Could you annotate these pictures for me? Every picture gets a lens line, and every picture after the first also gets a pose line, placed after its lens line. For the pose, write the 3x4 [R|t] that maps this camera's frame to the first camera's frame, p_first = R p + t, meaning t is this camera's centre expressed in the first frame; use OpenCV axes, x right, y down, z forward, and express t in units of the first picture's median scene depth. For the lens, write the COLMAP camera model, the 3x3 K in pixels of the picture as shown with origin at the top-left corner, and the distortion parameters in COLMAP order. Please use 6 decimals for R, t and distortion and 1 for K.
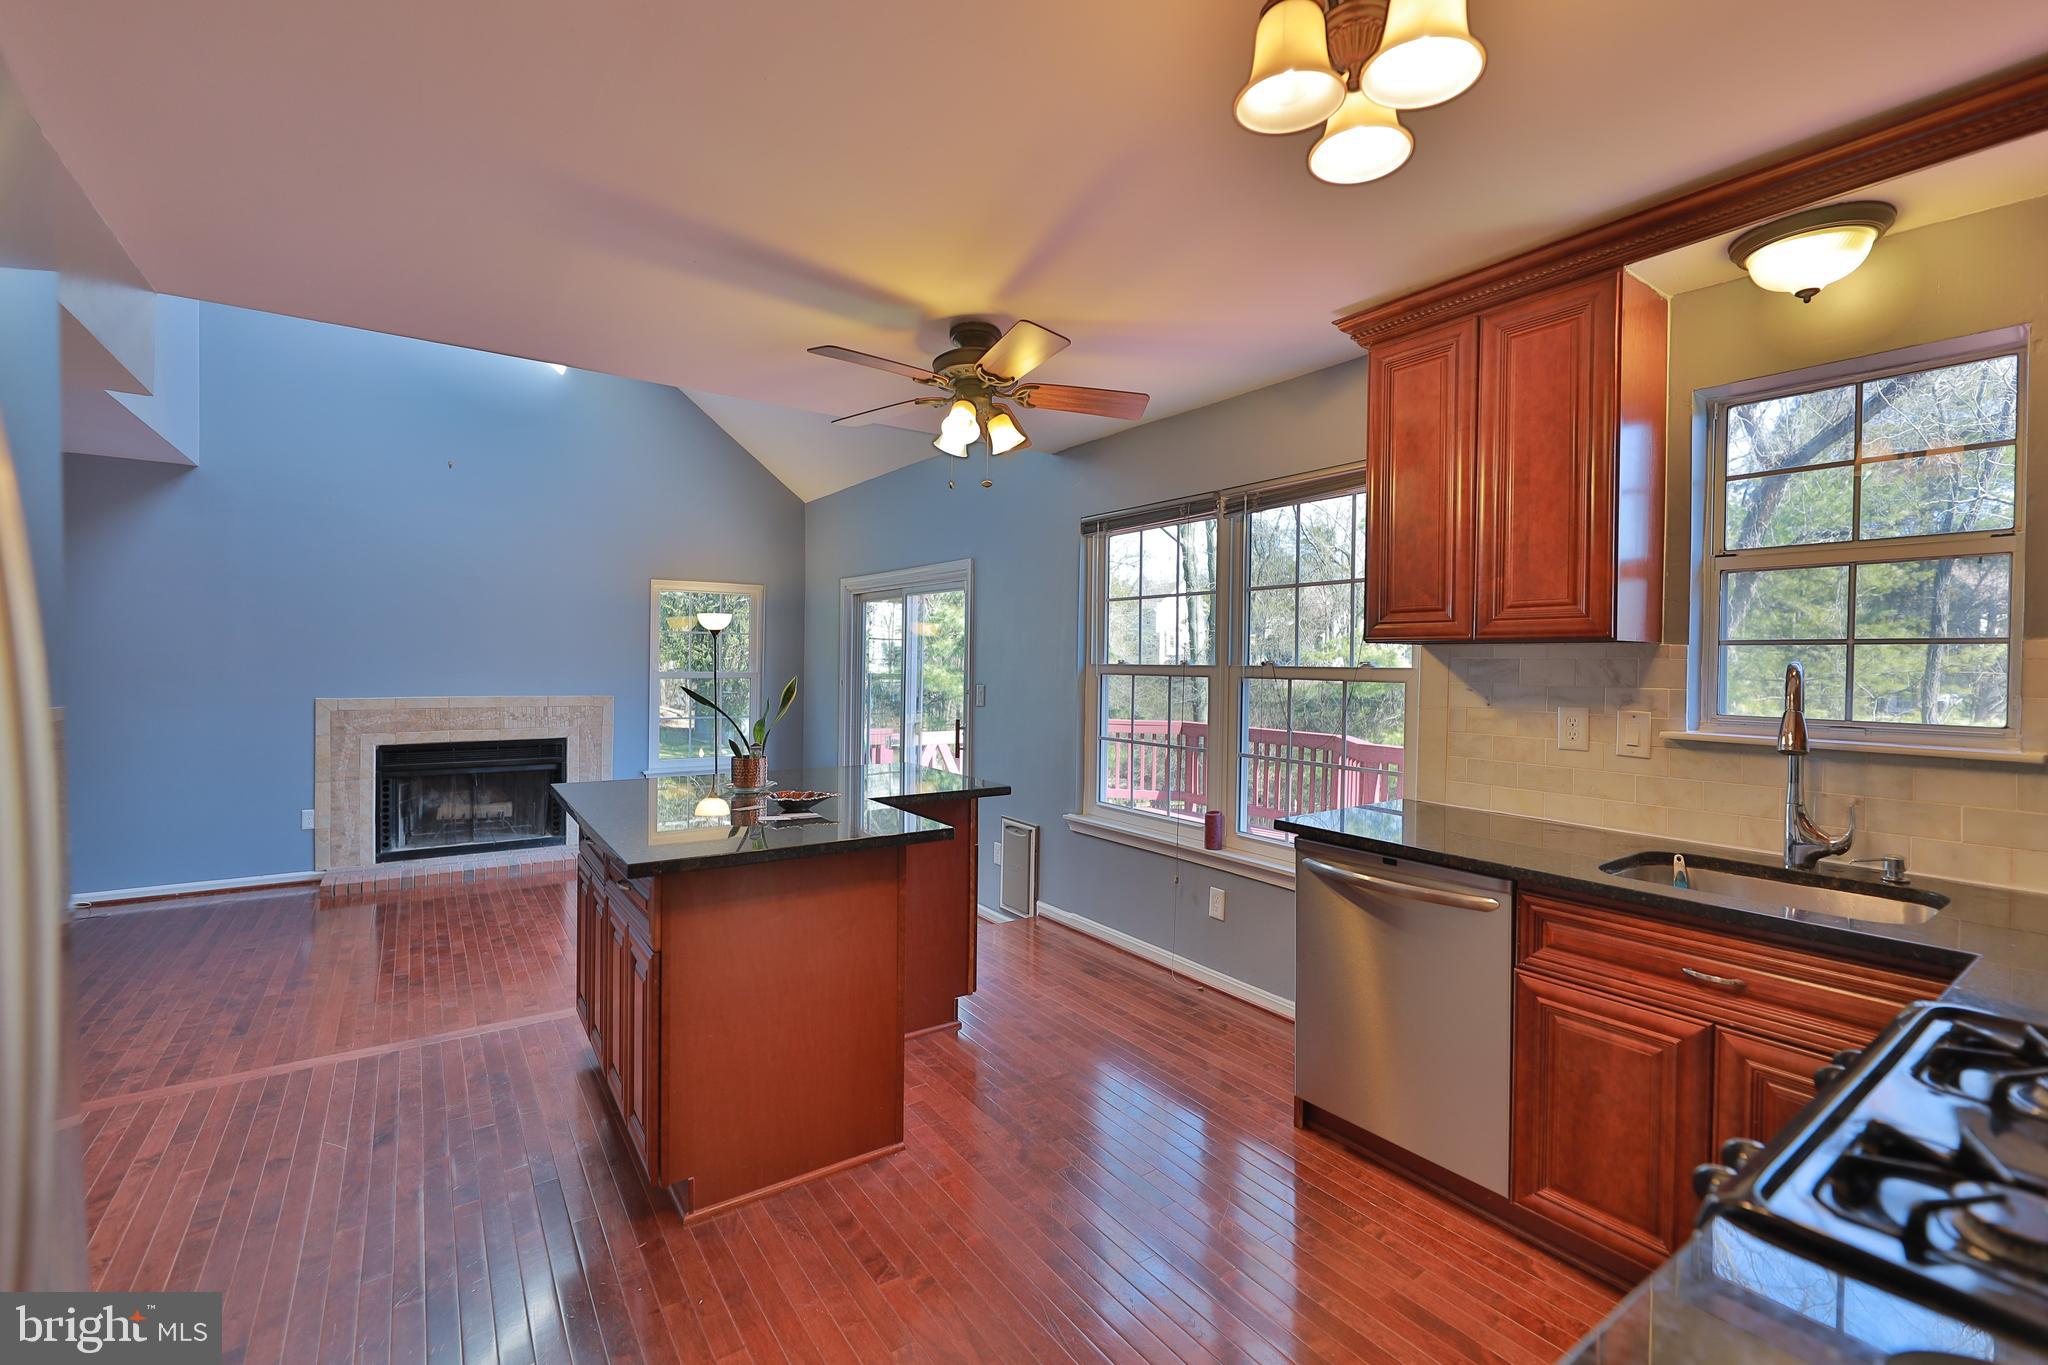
lens RADIAL K [[864.9, 0, 1029.6], [0, 864.9, 680.8], [0, 0, 1]] dist [-0.004253, -0.000124]
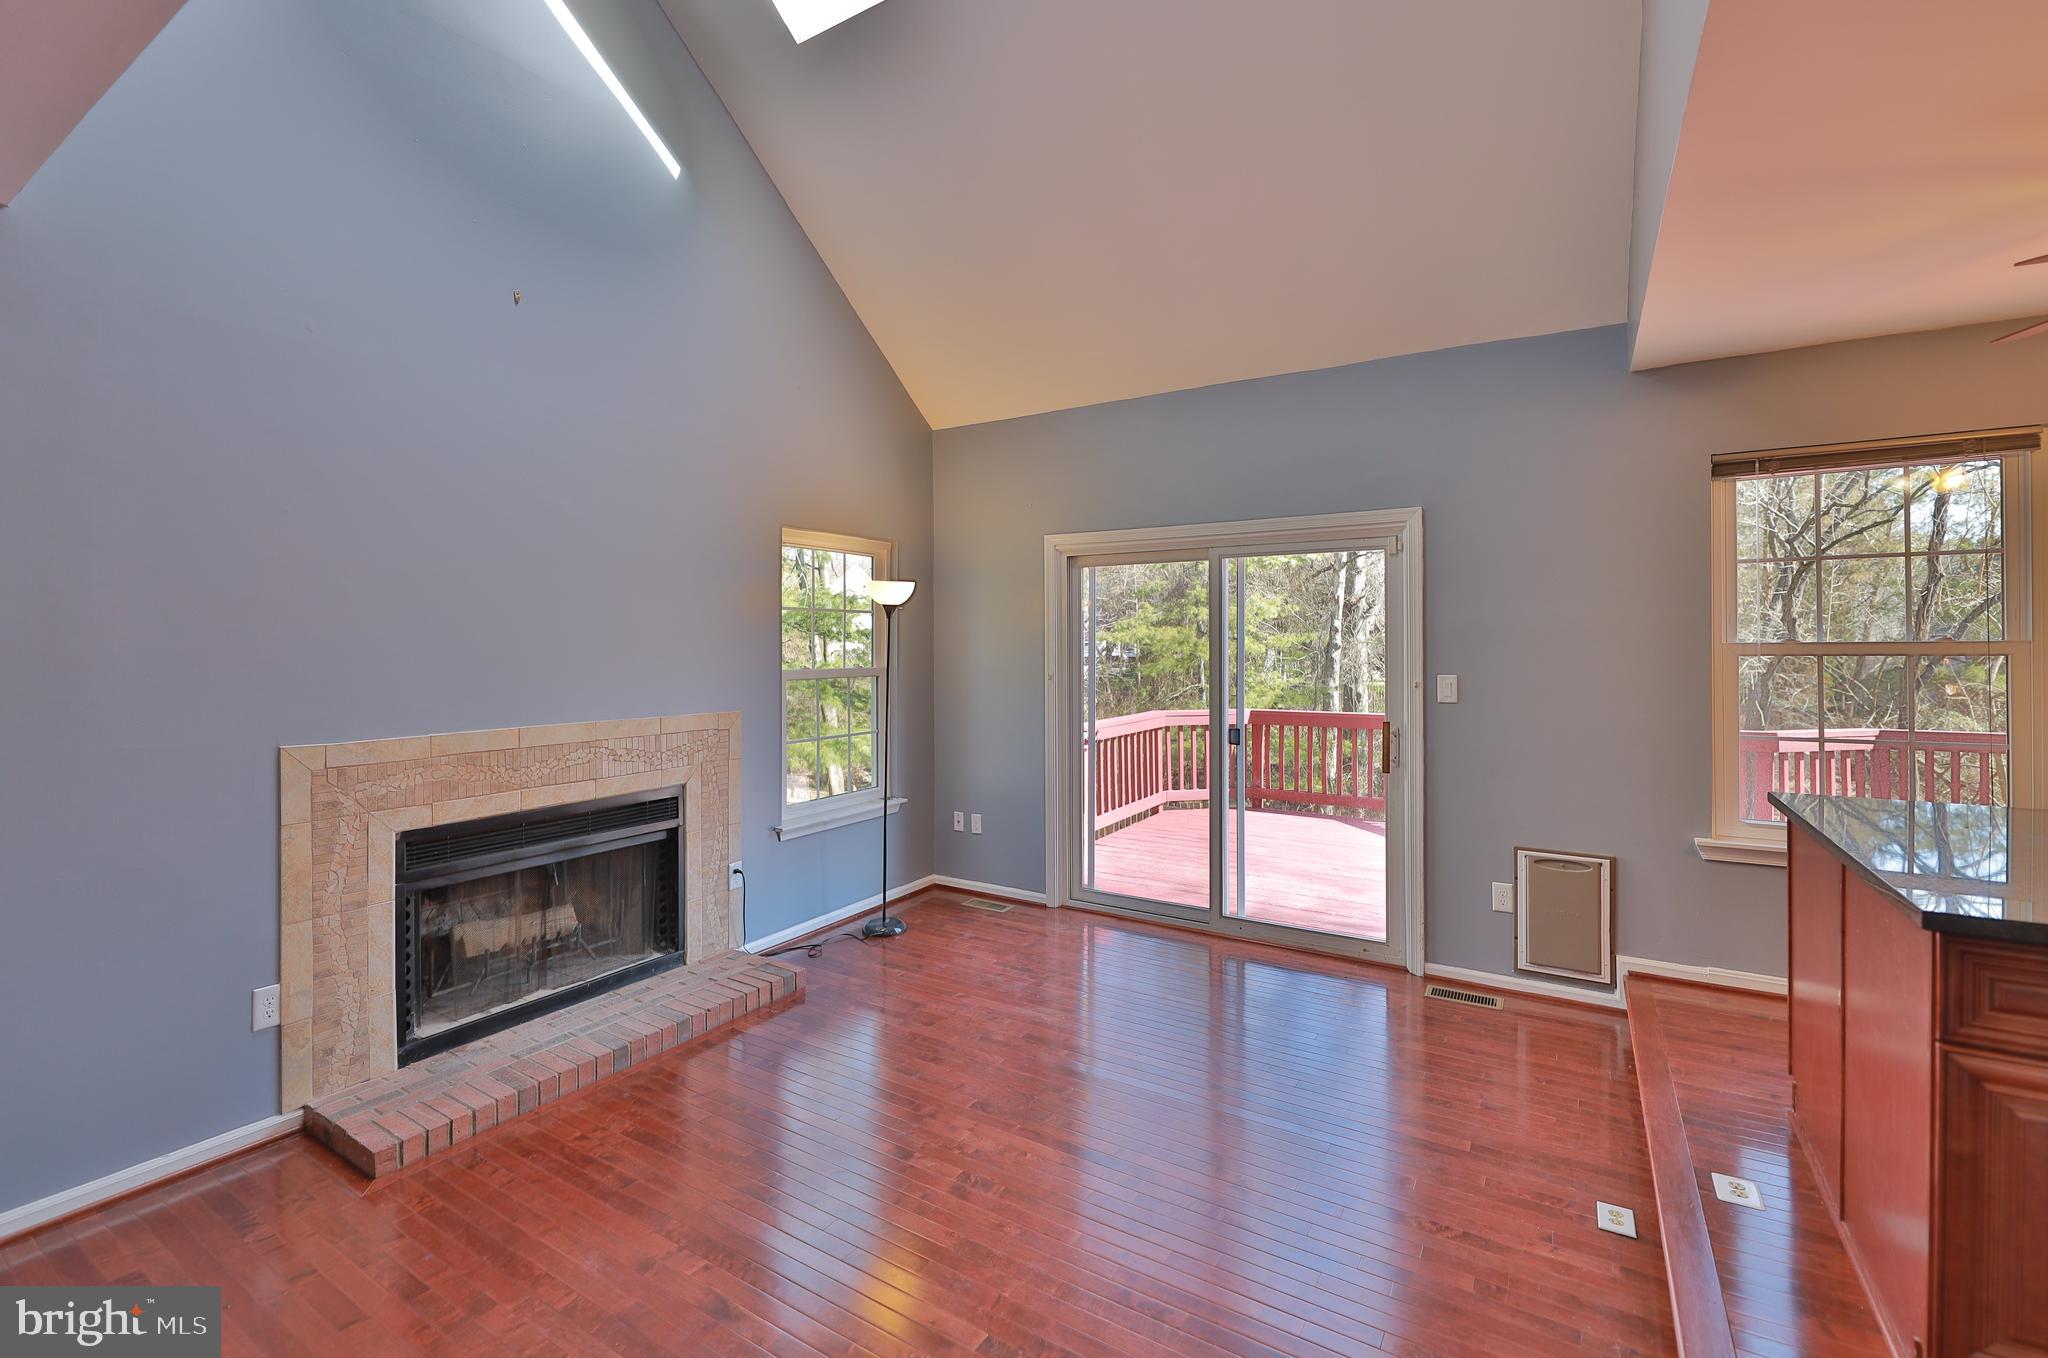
lens RADIAL K [[864.9, 0, 998.7], [0, 864.9, 672.1], [0, 0, 1]] dist [-0.004253, -0.000124]
pose [[0.921149, -0.026523, 0.388305, -0.619428], [0.026089, 0.999639, 0.006391, -0.011327], [-0.388334, 0.004243, 0.921509, 0.400981]]
